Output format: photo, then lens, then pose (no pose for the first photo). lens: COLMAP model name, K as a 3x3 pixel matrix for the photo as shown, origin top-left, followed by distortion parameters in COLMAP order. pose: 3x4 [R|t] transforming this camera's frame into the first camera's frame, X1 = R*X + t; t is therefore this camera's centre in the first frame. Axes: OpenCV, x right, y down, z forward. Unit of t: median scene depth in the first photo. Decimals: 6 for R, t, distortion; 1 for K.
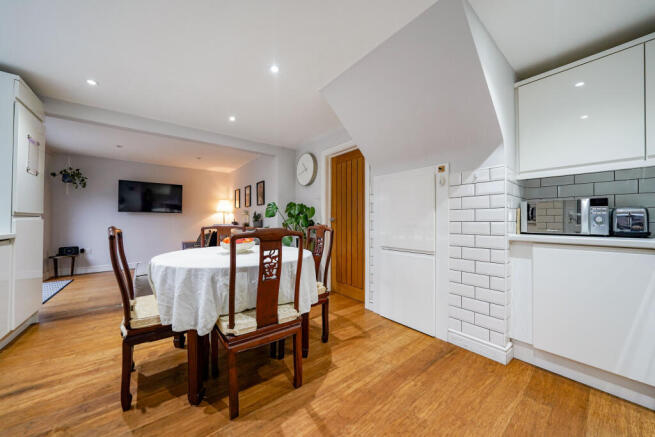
lens RADIAL K [[227.6, 0, 325.4], [0, 227.6, 218.7], [0, 0, 1]] dist [-0.002168, 0.000143]
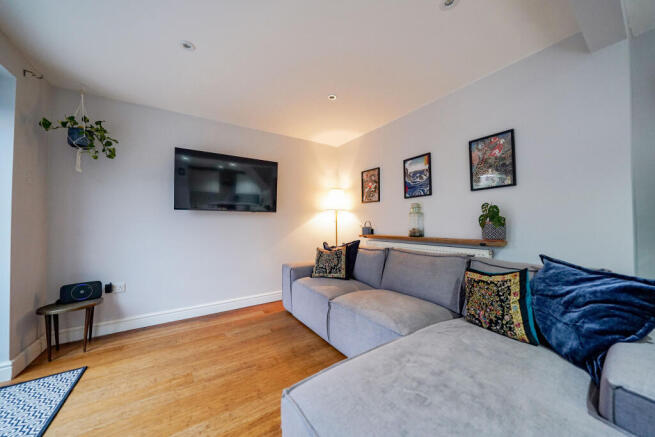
lens RADIAL K [[227.6, 0, 327.3], [0, 227.6, 220.6], [0, 0, 1]] dist [-0.002168, 0.000143]
pose [[0.997931, -0.005510, -0.064060, -0.472638], [0.005337, 0.999982, -0.002875, -0.002087], [0.064075, 0.002527, 0.997942, 0.450910]]
